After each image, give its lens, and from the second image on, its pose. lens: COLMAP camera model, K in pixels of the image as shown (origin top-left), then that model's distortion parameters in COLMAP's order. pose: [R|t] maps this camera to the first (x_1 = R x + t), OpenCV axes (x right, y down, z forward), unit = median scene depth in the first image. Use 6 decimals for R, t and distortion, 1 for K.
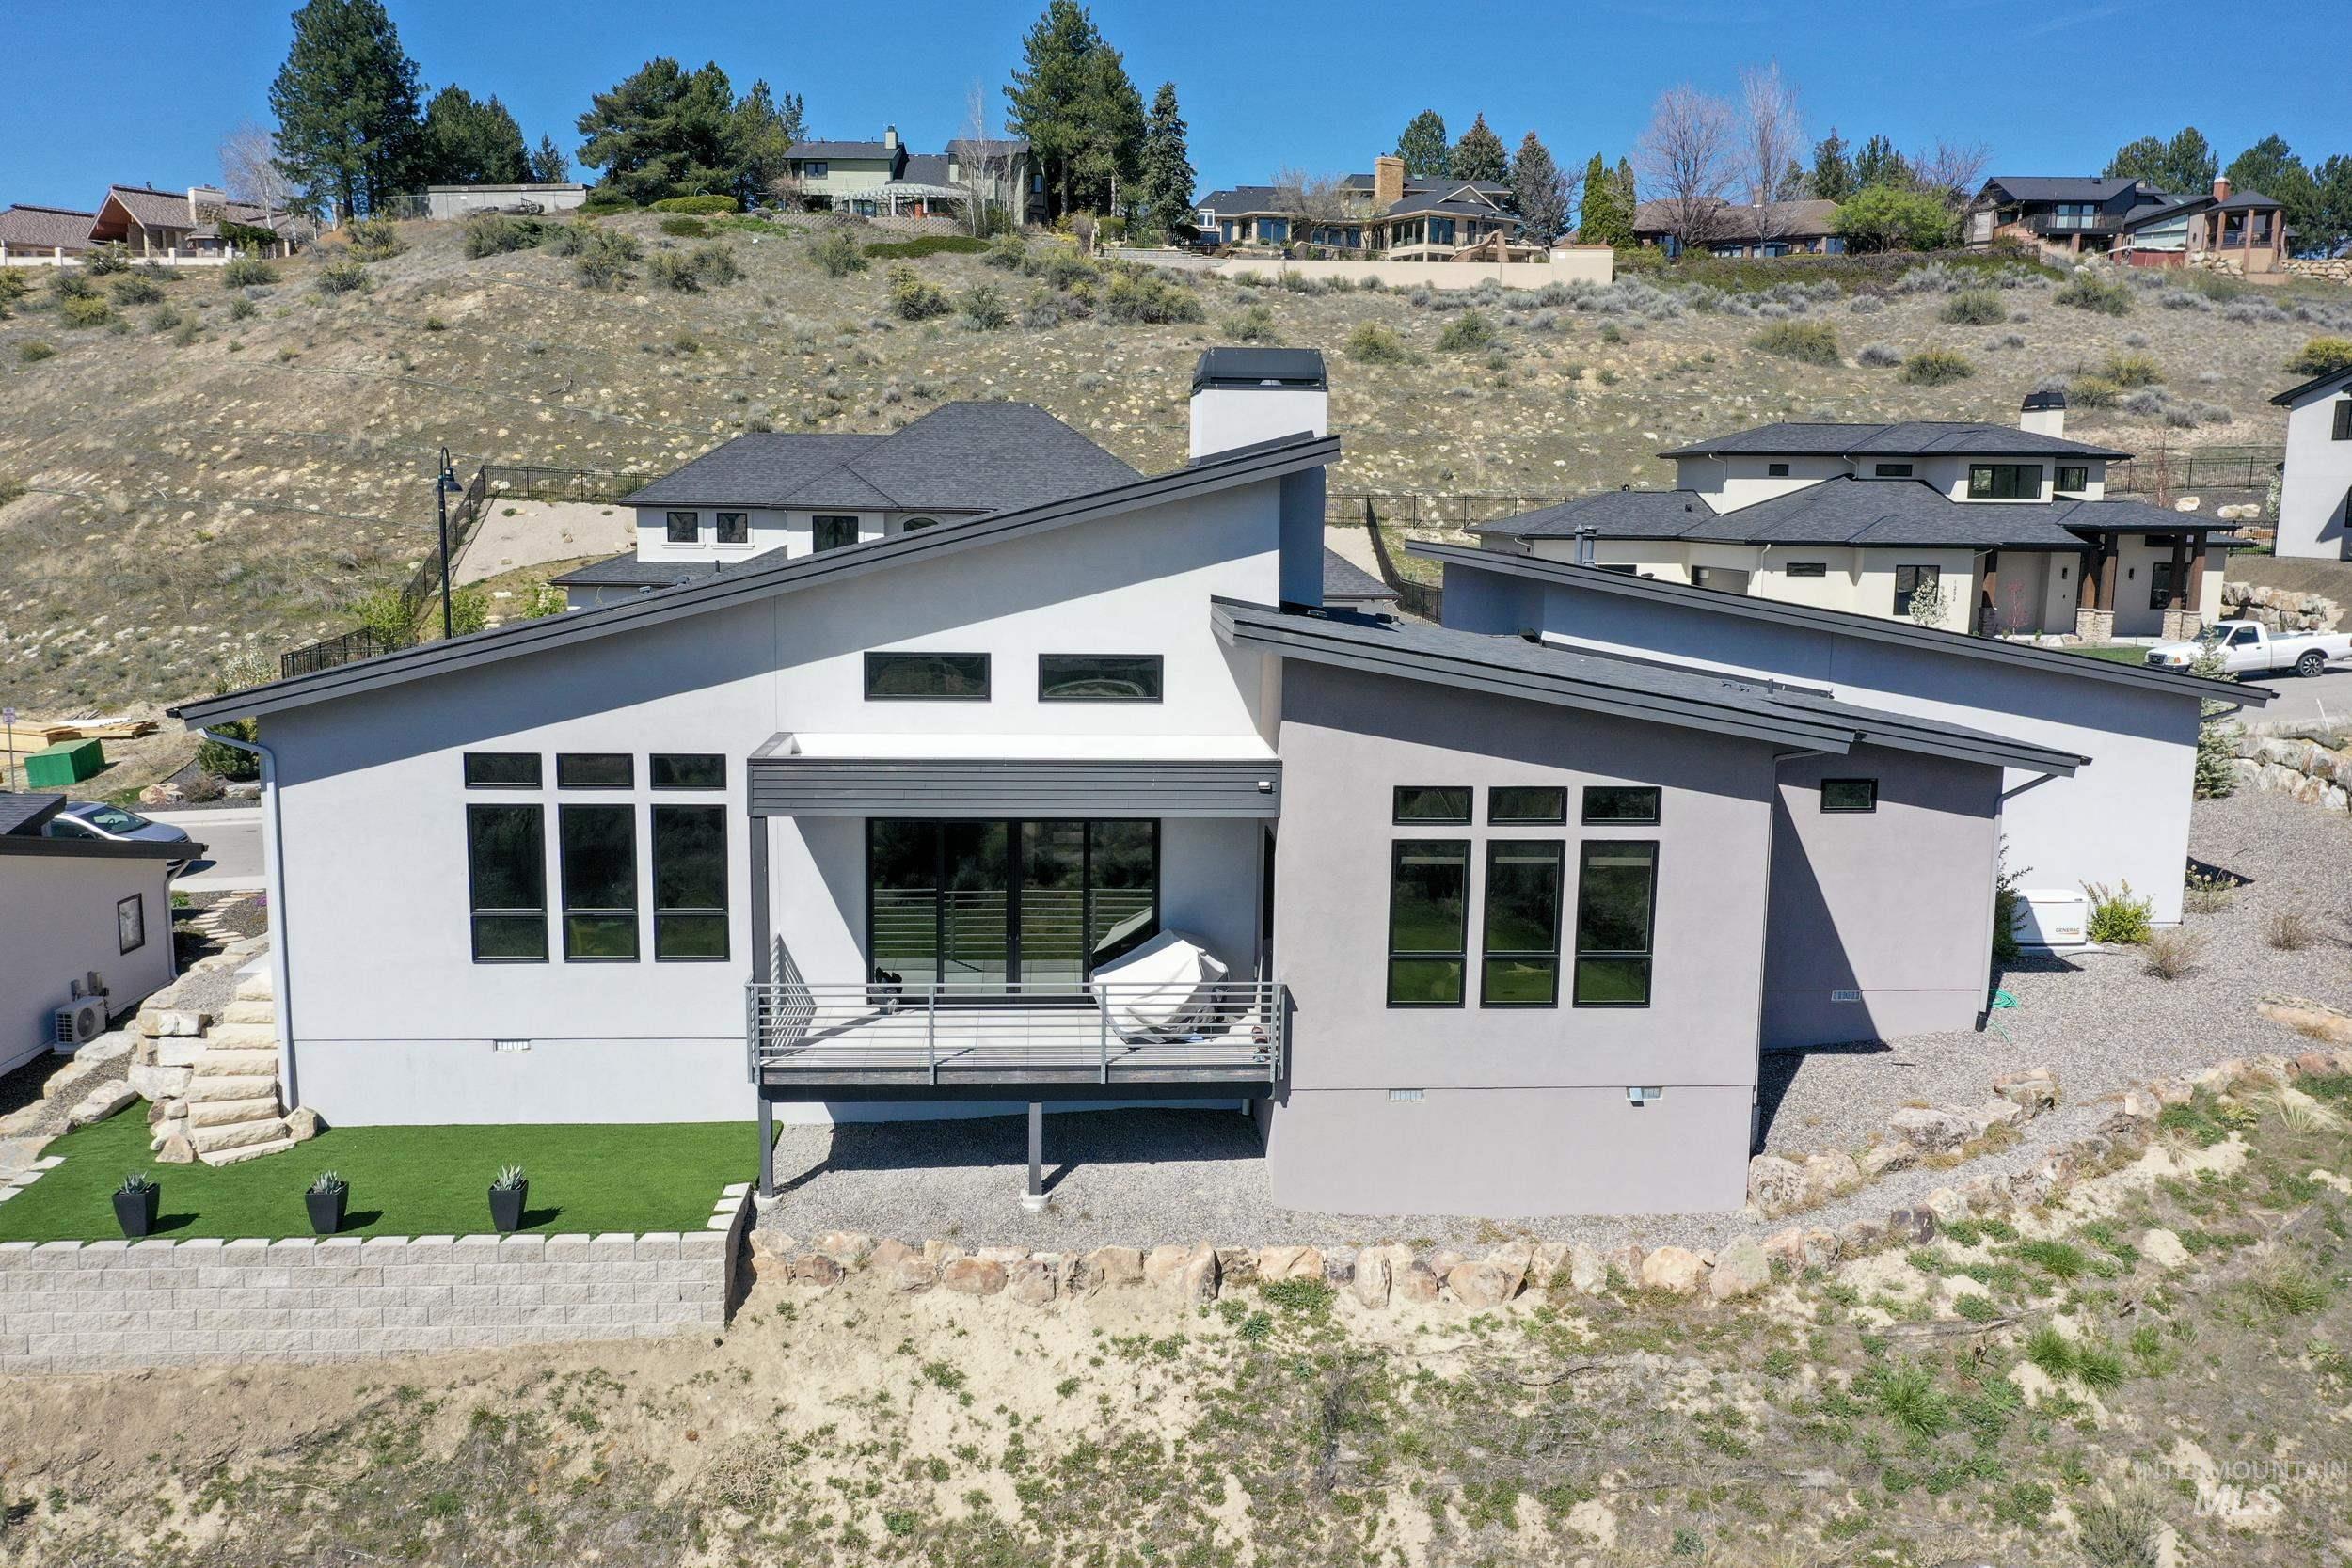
lens RADIAL K [[1875.1, 0, 1165.1], [0, 1875.1, 781.0], [0, 0, 1]] dist [0.018497, 0.009213]
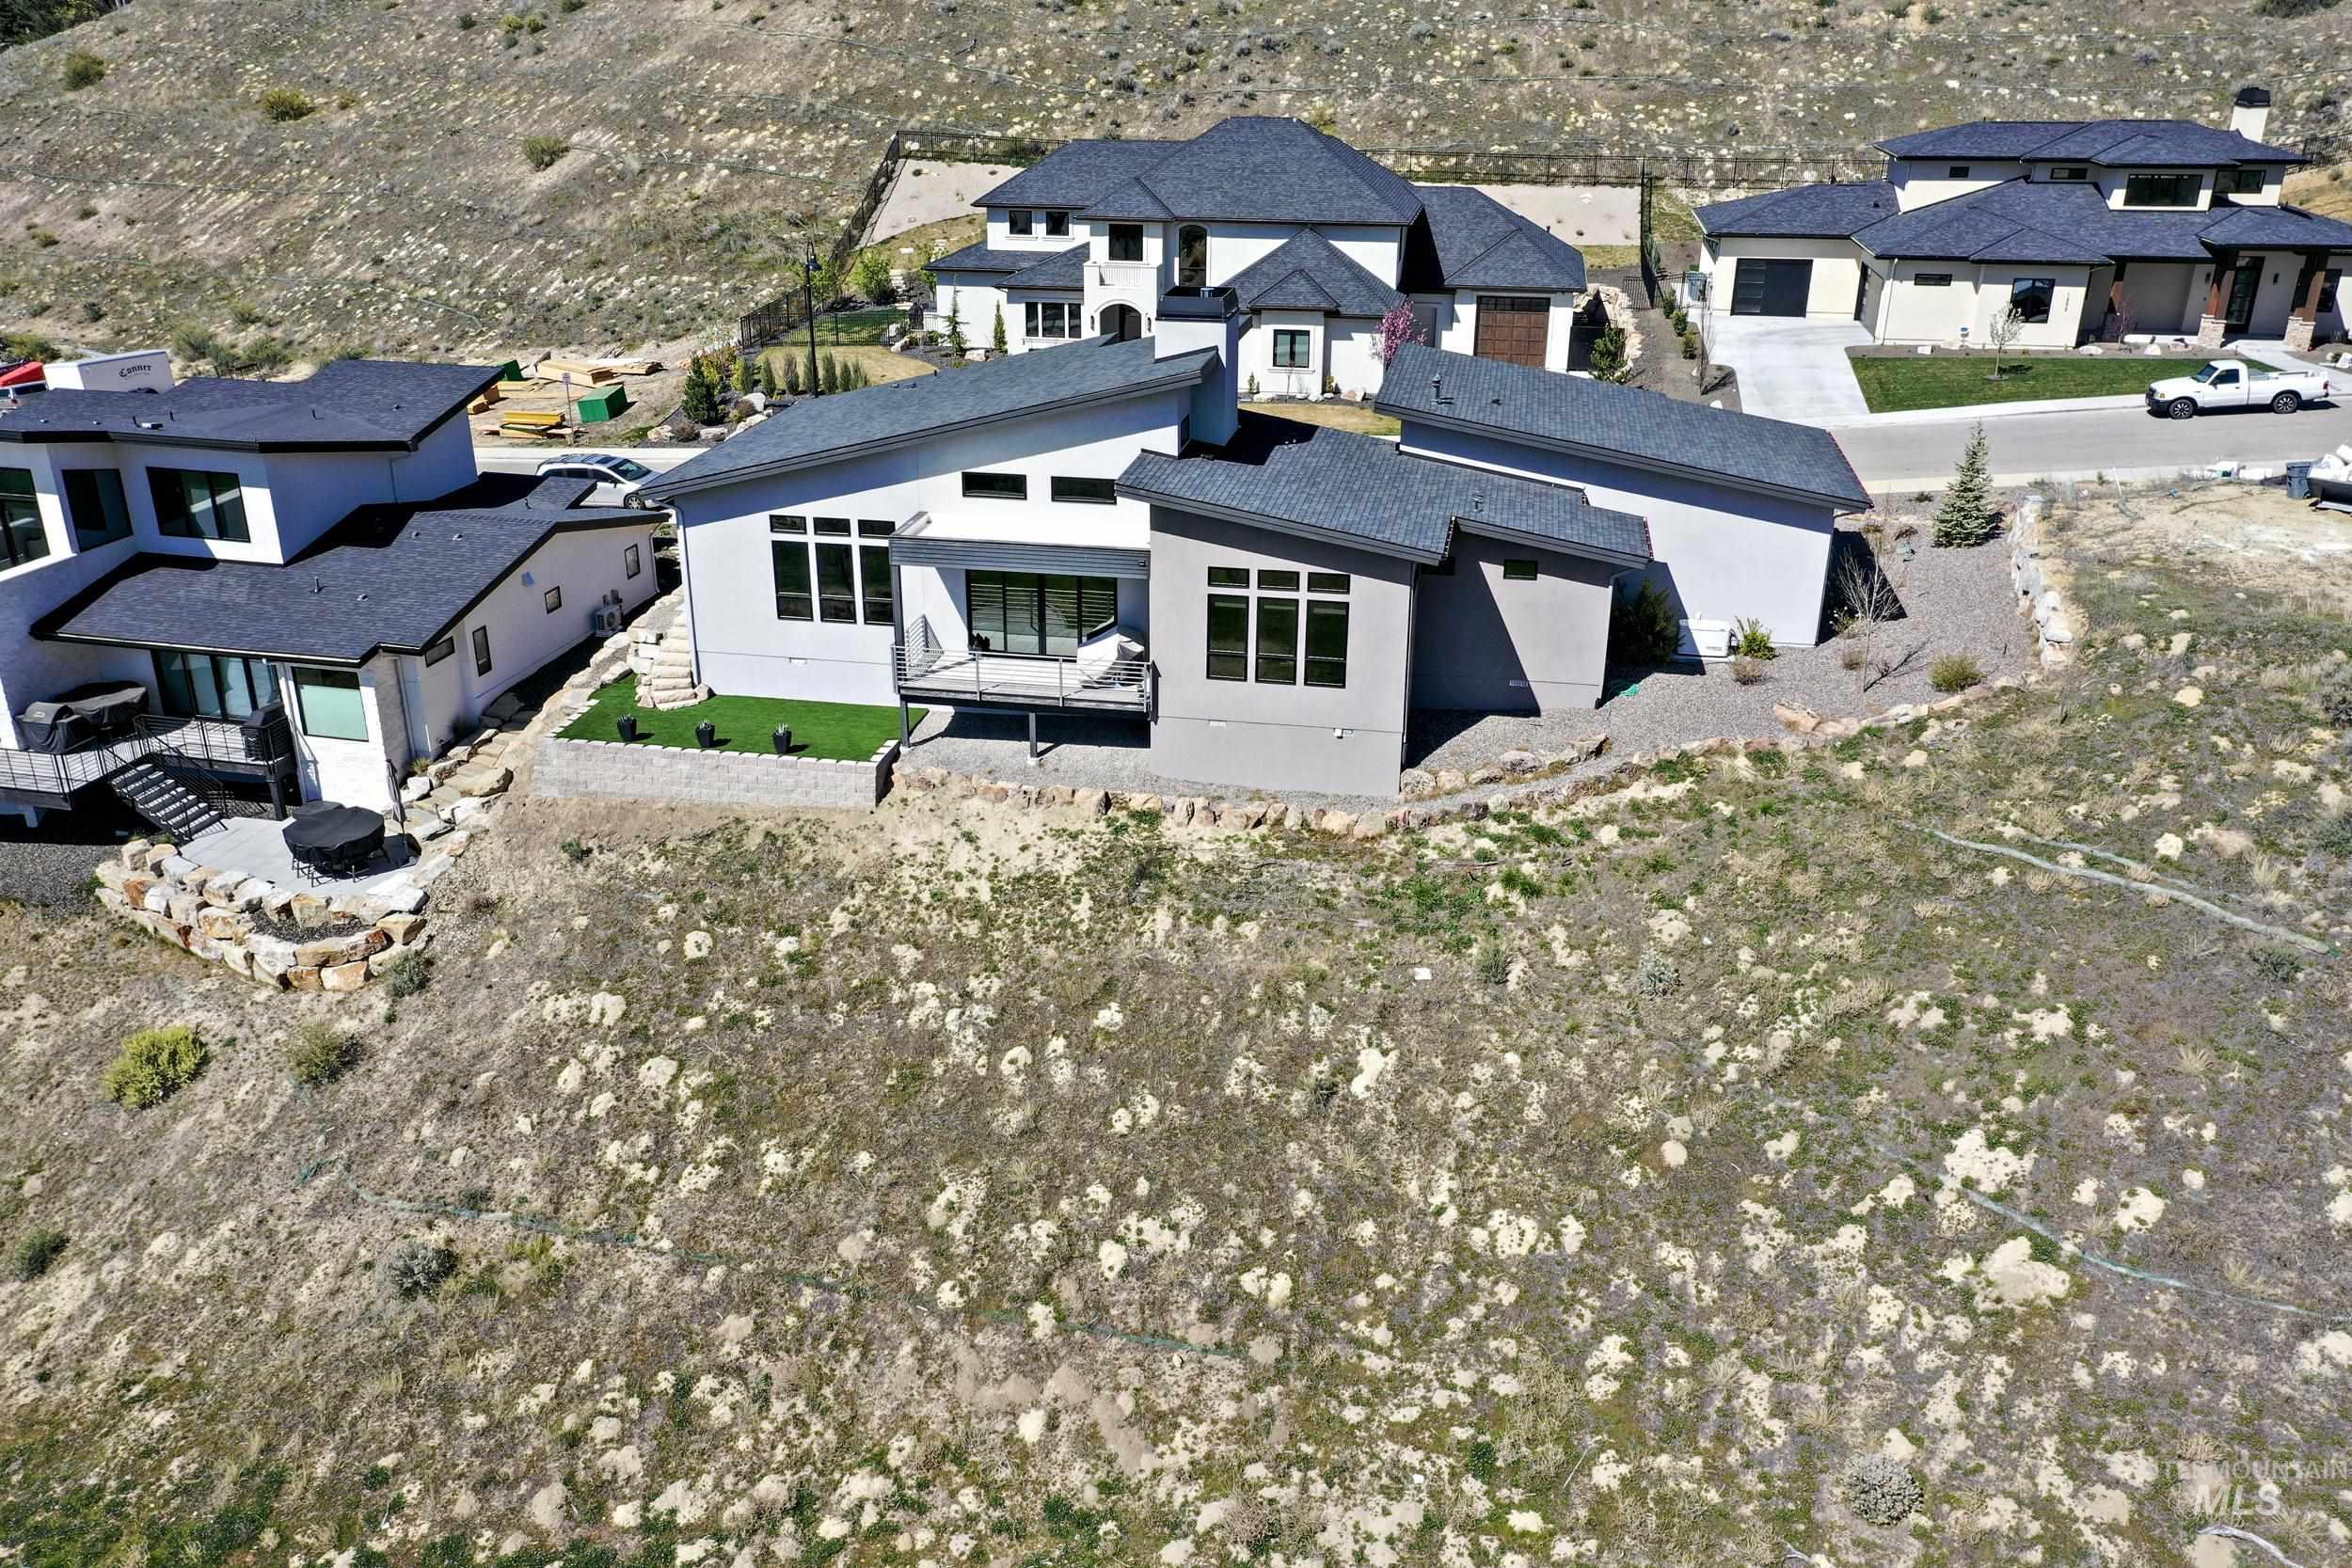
lens RADIAL K [[1875.1, 0, 1165.1], [0, 1875.1, 781.0], [0, 0, 1]] dist [0.018497, 0.009213]
pose [[0.967791, 0.086573, -0.236401, 0.494734], [-0.027047, 0.969334, 0.244256, -0.225650], [0.250297, -0.229995, 0.940454, -0.774716]]
